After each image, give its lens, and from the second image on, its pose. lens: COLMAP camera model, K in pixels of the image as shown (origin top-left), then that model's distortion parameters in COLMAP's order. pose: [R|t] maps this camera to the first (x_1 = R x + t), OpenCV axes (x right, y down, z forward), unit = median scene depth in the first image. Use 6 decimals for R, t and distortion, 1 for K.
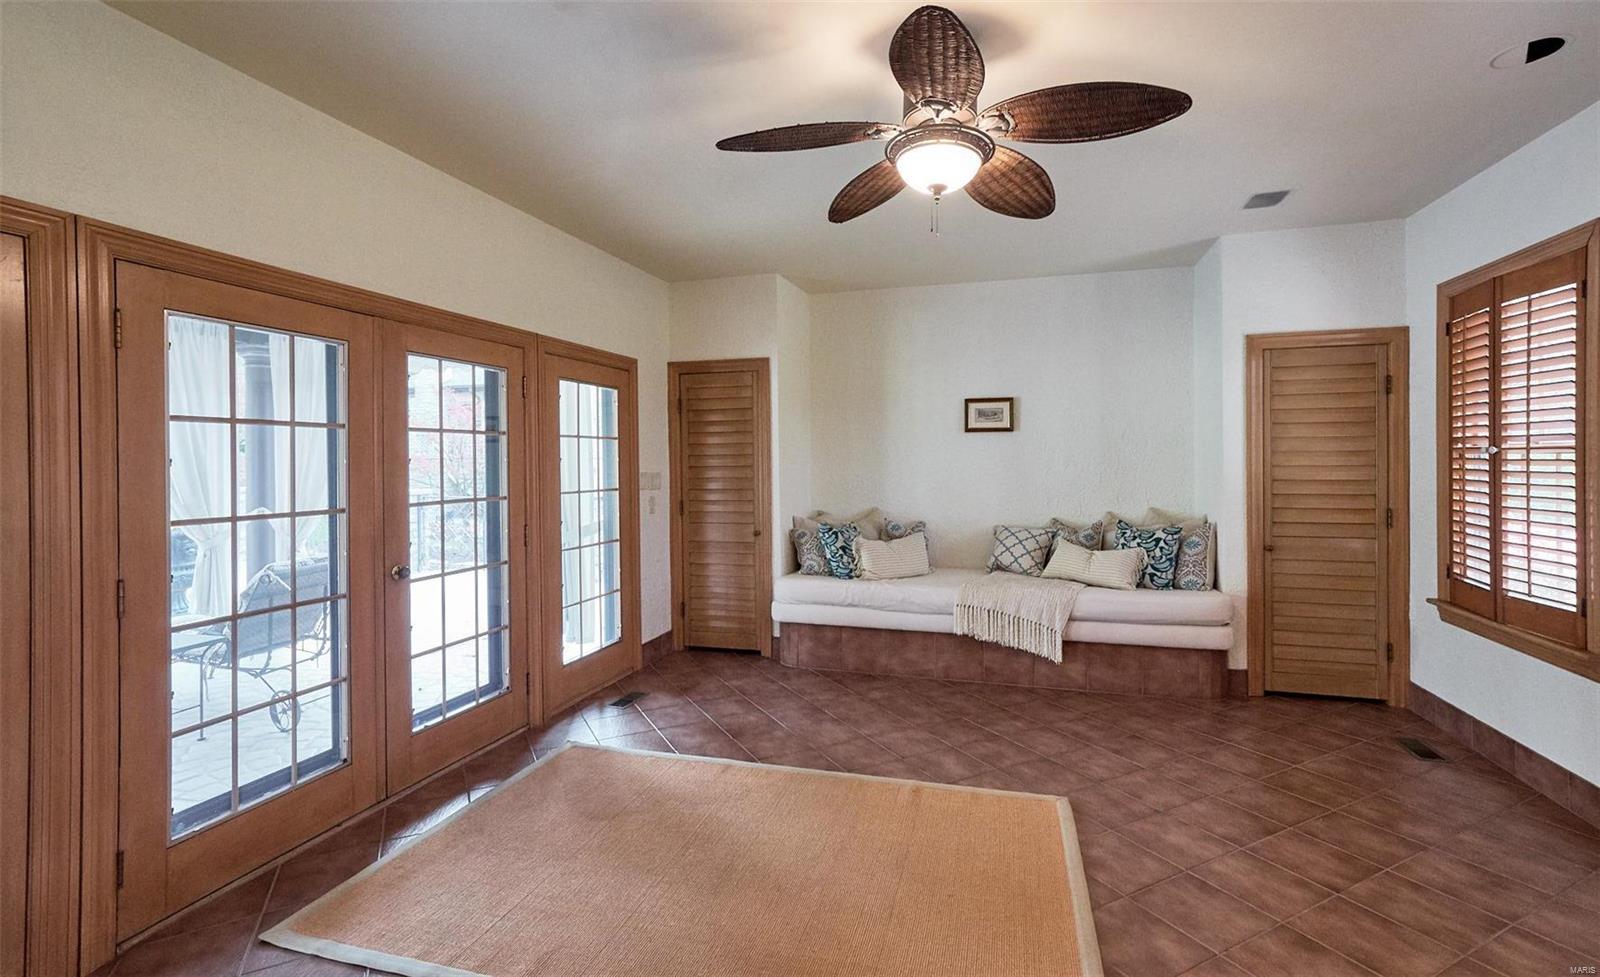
lens RADIAL K [[727.7, 0, 804.3], [0, 727.7, 463.9], [0, 0, 1]] dist [0.014236, 0.003117]
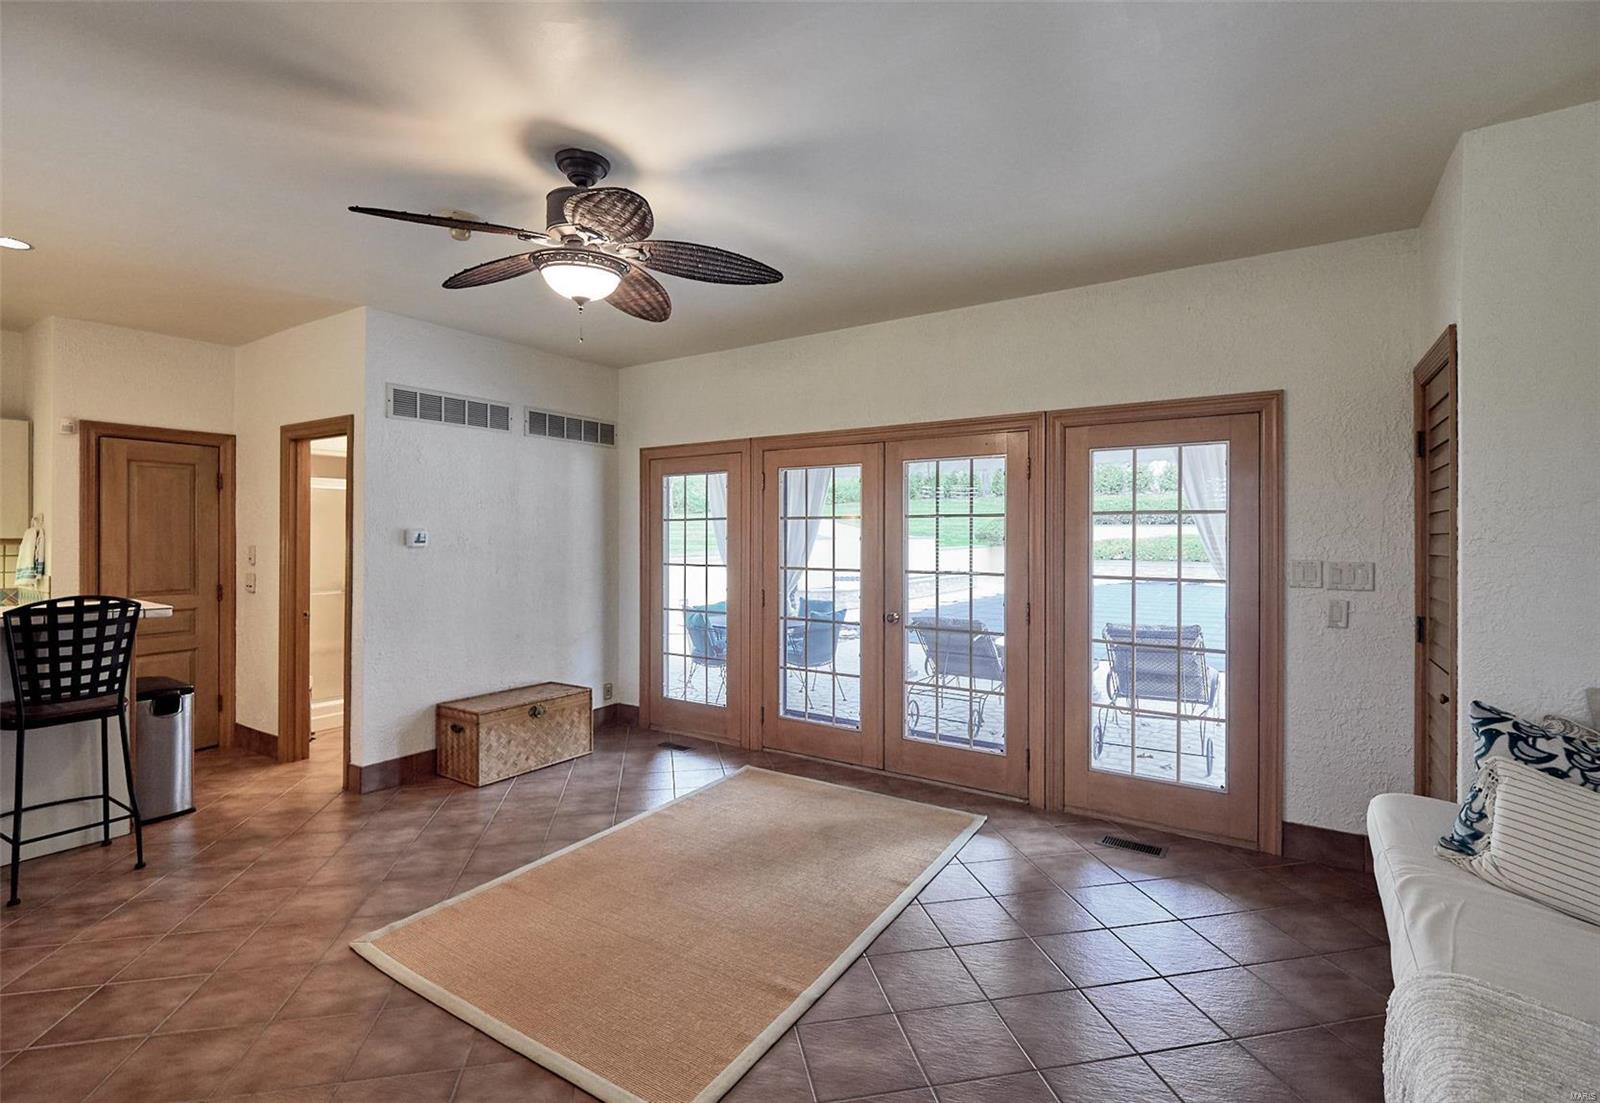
lens RADIAL K [[732.6, 0, 797.5], [0, 732.6, 542.3], [0, 0, 1]] dist [-0.000016, 0.000174]
pose [[-0.283637, 0.016276, -0.958794, 0.646794], [-0.003358, 0.999833, 0.017966, -0.018319], [0.958926, 0.008315, -0.283535, 0.917396]]
